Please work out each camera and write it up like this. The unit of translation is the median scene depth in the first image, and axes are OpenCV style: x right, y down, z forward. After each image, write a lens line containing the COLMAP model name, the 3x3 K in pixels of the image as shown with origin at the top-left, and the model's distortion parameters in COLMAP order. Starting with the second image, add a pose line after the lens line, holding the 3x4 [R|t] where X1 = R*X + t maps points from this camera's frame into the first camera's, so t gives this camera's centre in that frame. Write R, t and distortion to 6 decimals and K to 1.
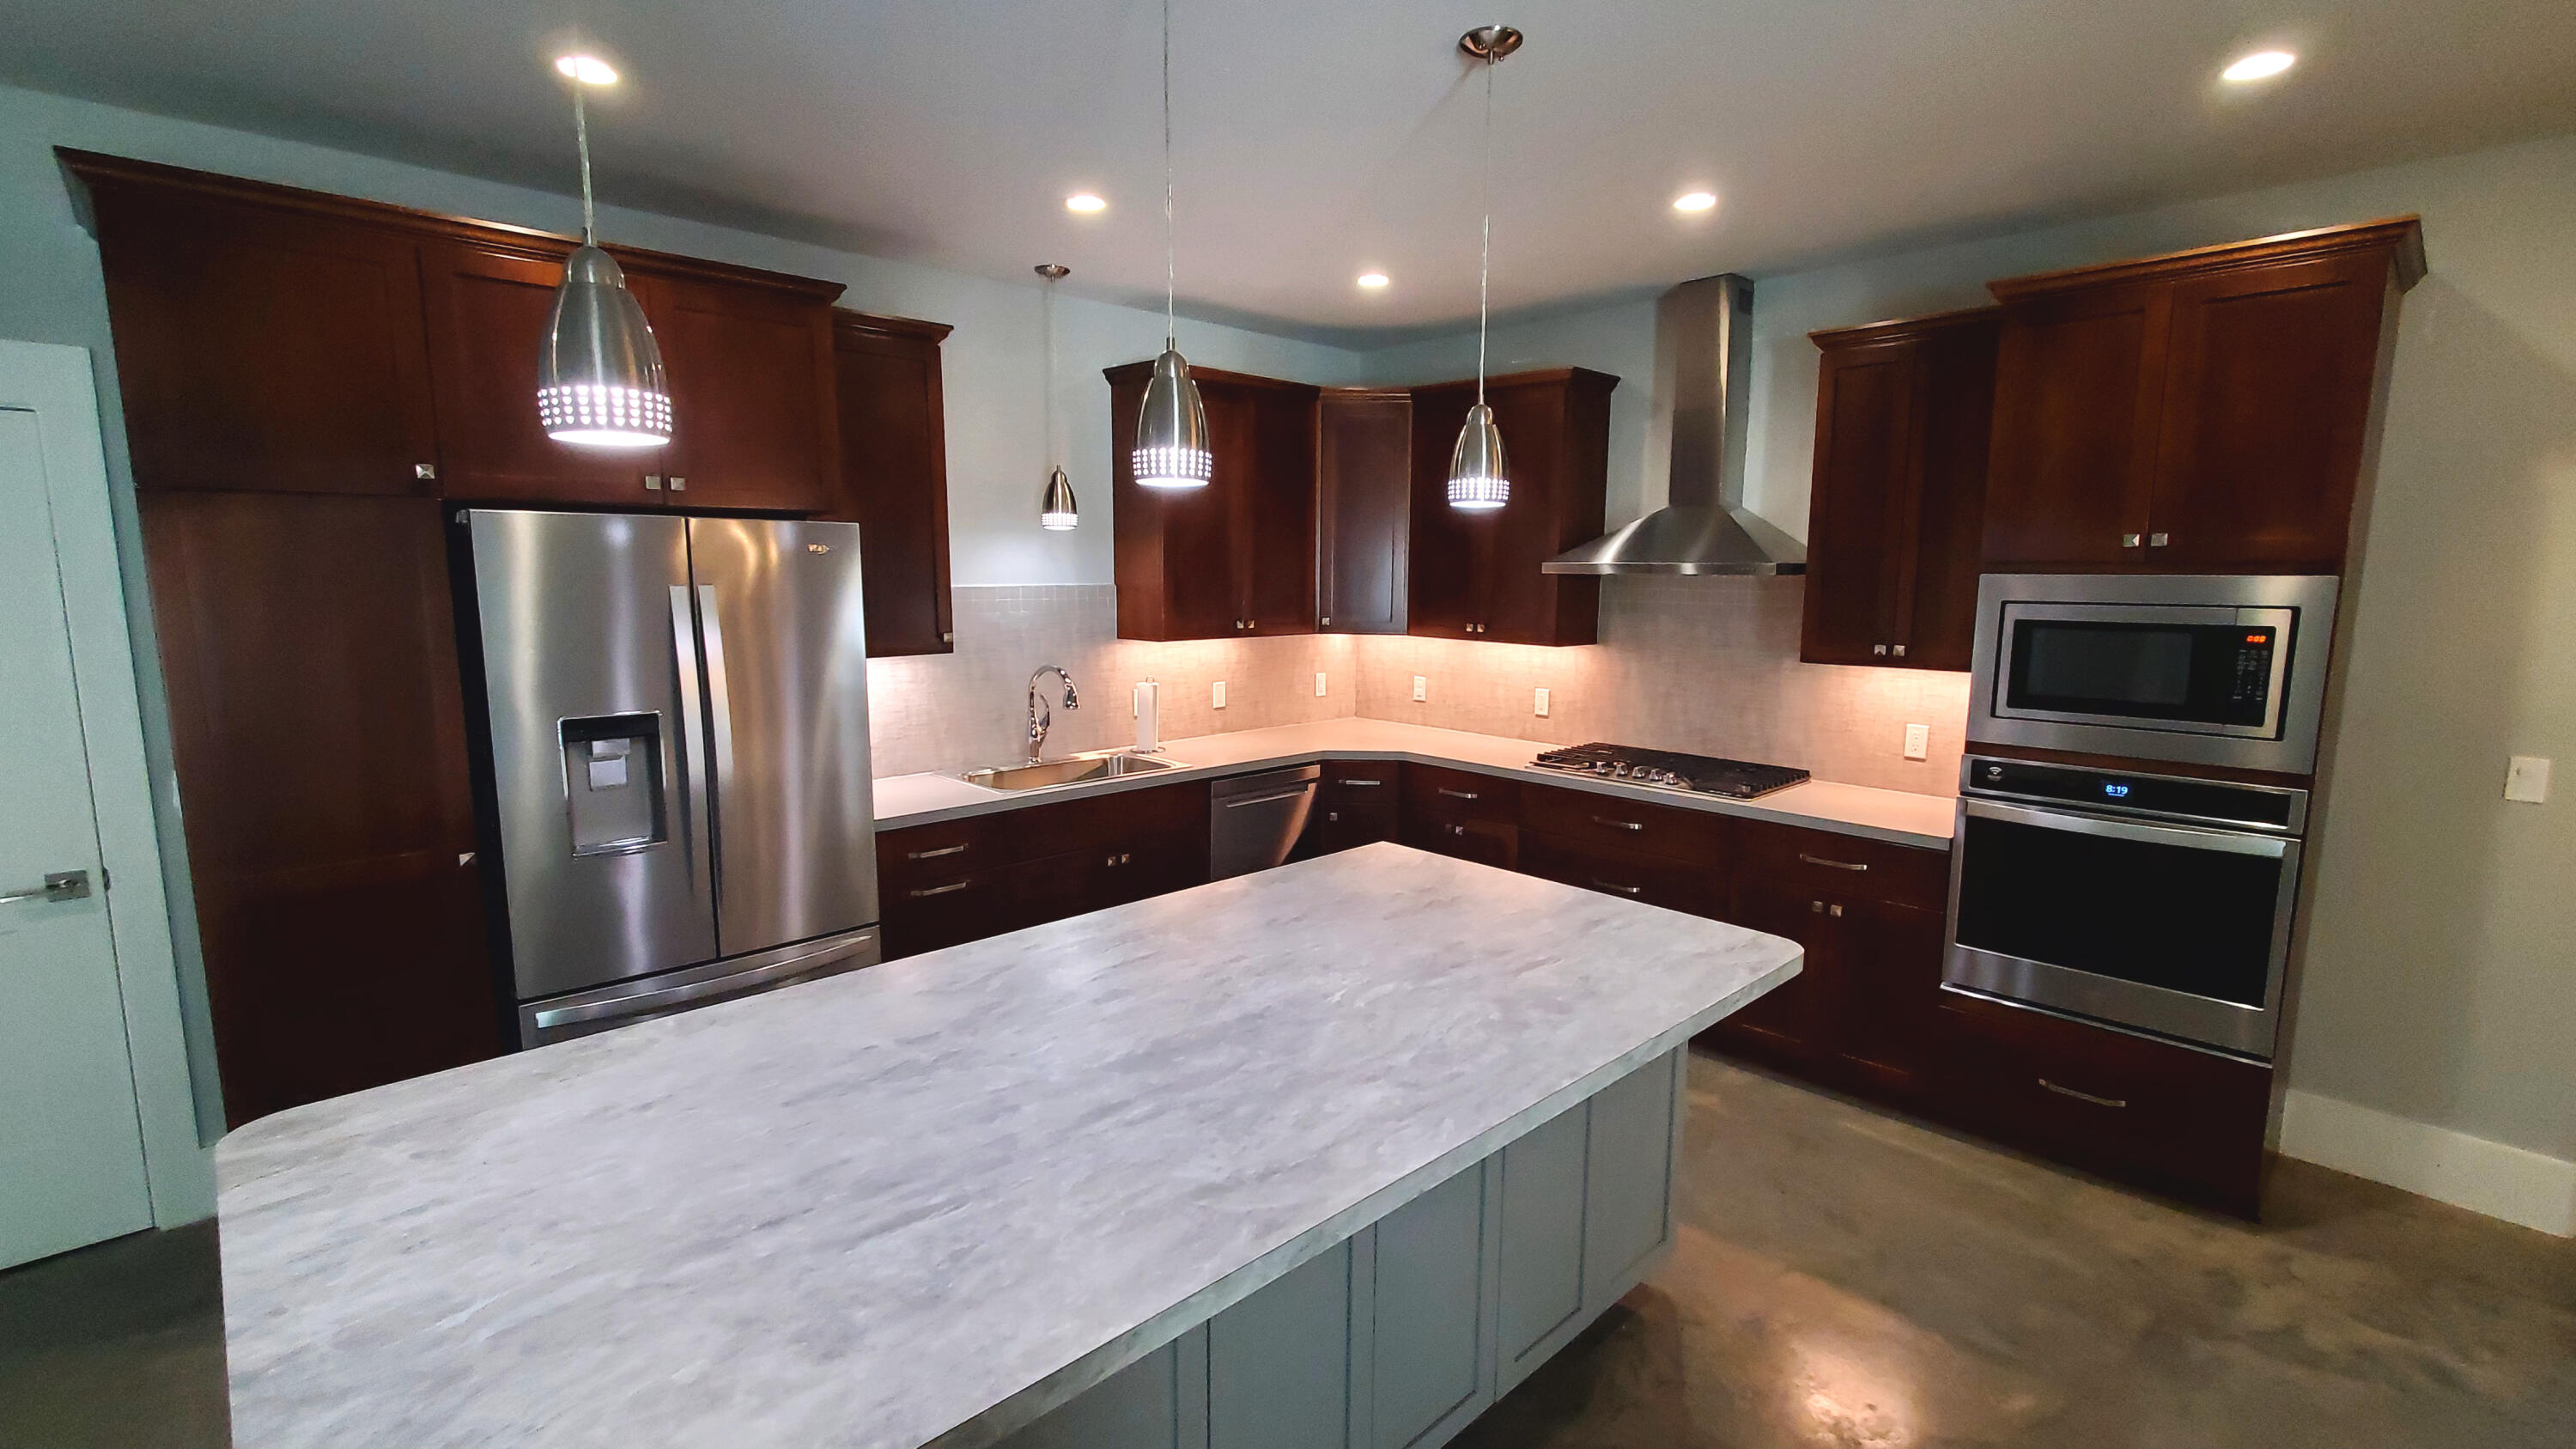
lens RADIAL K [[1143.0, 0, 1296.9], [0, 1143.0, 728.1], [0, 0, 1]] dist [0.012016, -0.000479]
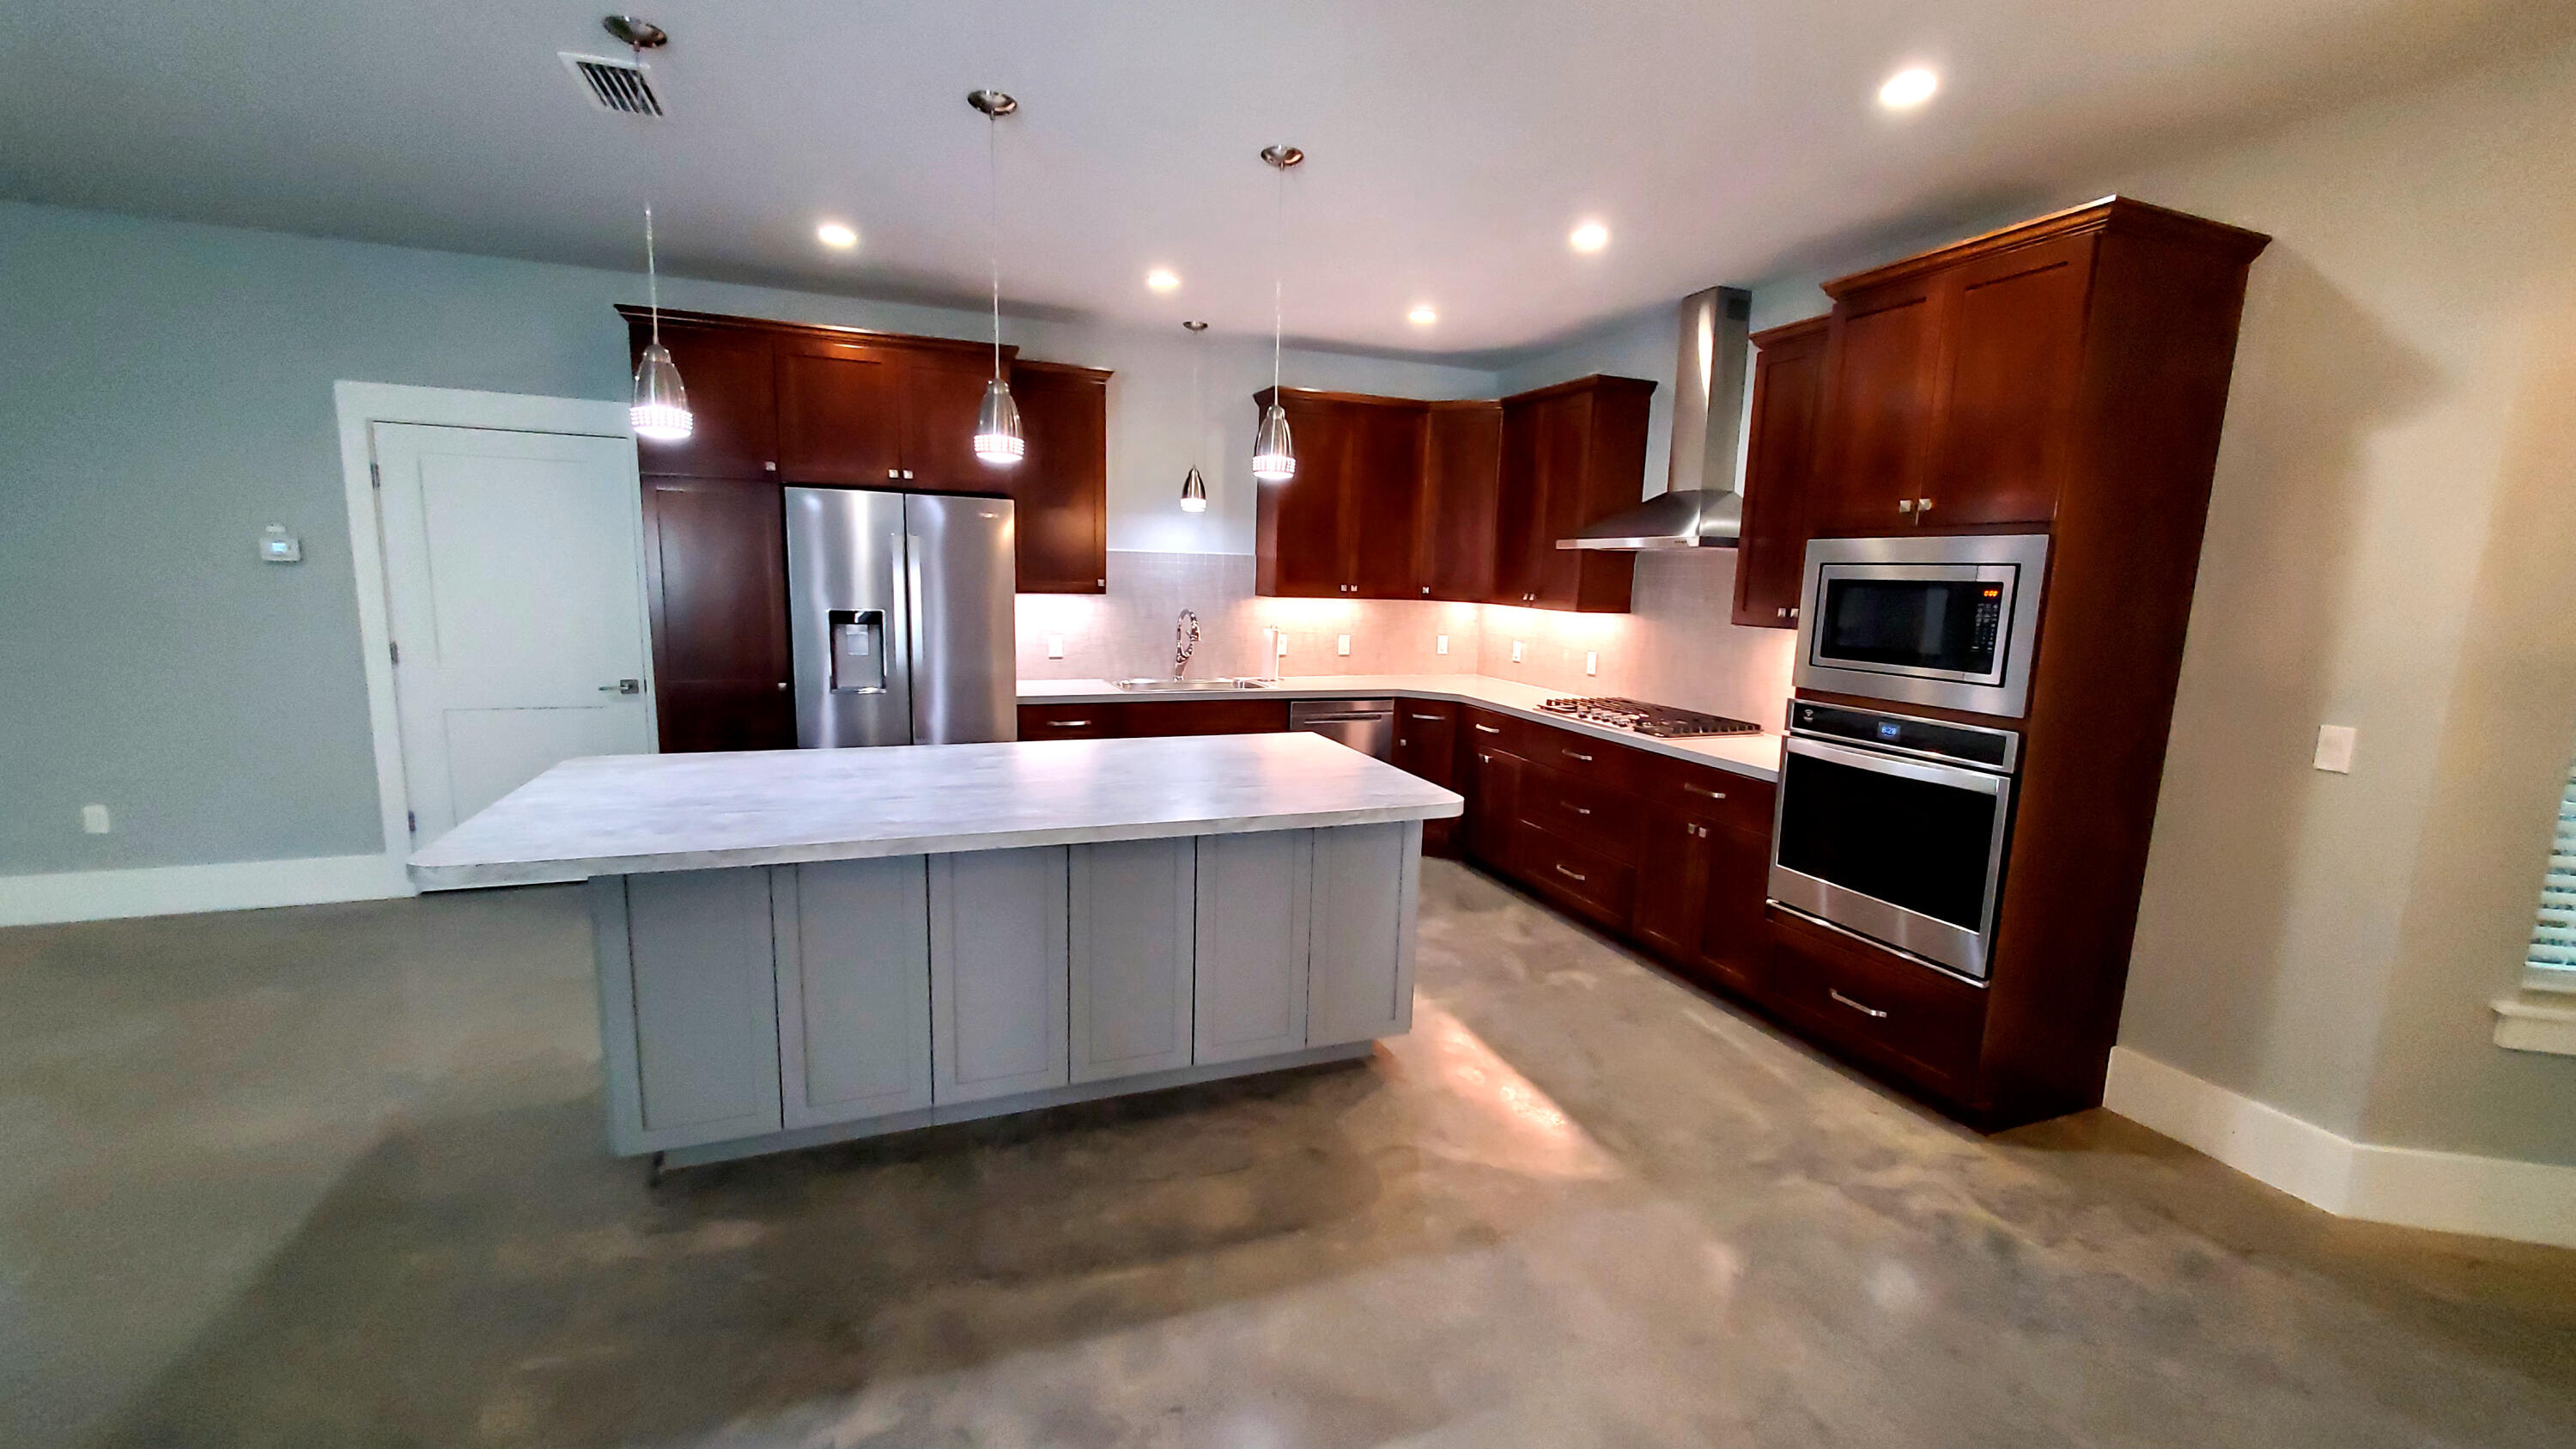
lens RADIAL K [[1019.3, 0, 1297.9], [0, 1019.3, 734.4], [0, 0, 1]] dist [0.003211, 0.000089]
pose [[0.921766, 0.082245, -0.378924, 0.526057], [-0.078004, 0.996599, 0.026560, 0.071087], [0.379820, 0.005075, 0.925047, -0.129357]]
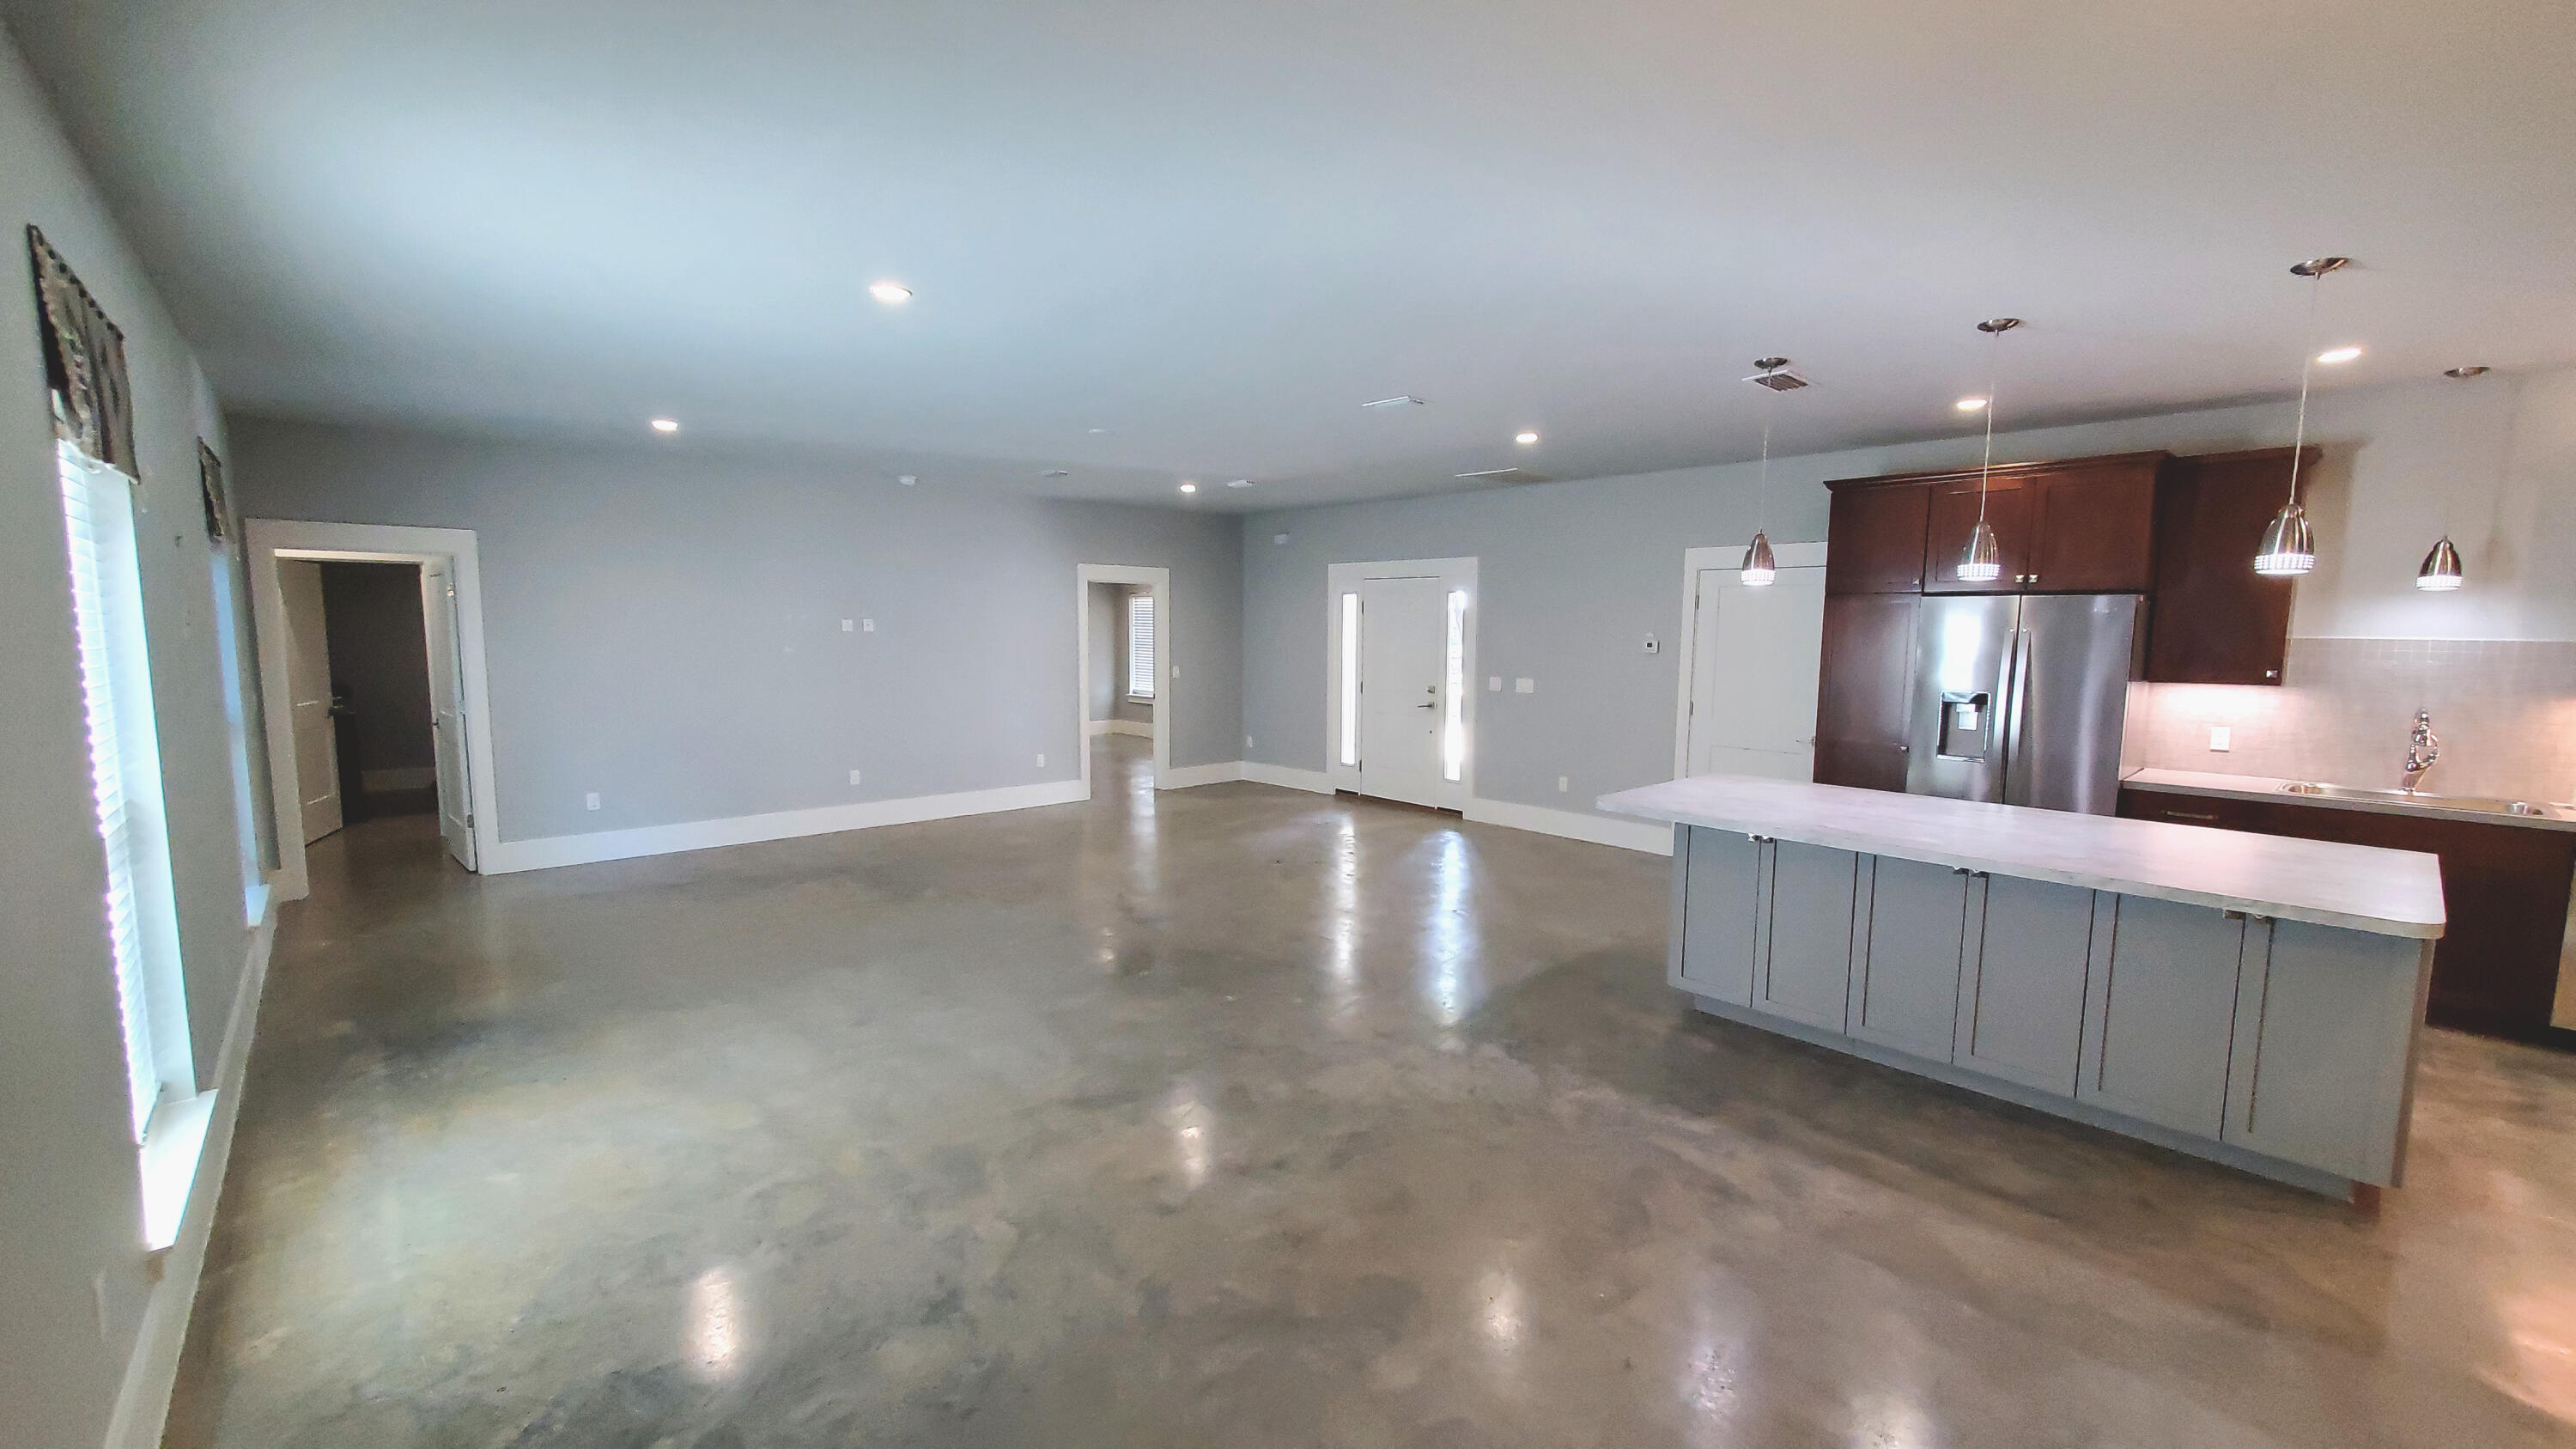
lens RADIAL K [[1019.3, 0, 1297.6], [0, 1019.3, 728.3], [0, 0, 1]] dist [0.003211, 0.000089]
pose [[-0.038768, 0.090767, -0.995117, 1.152402], [-0.154929, 0.983277, 0.095723, 0.056755], [0.987165, 0.157883, -0.024057, -0.123084]]
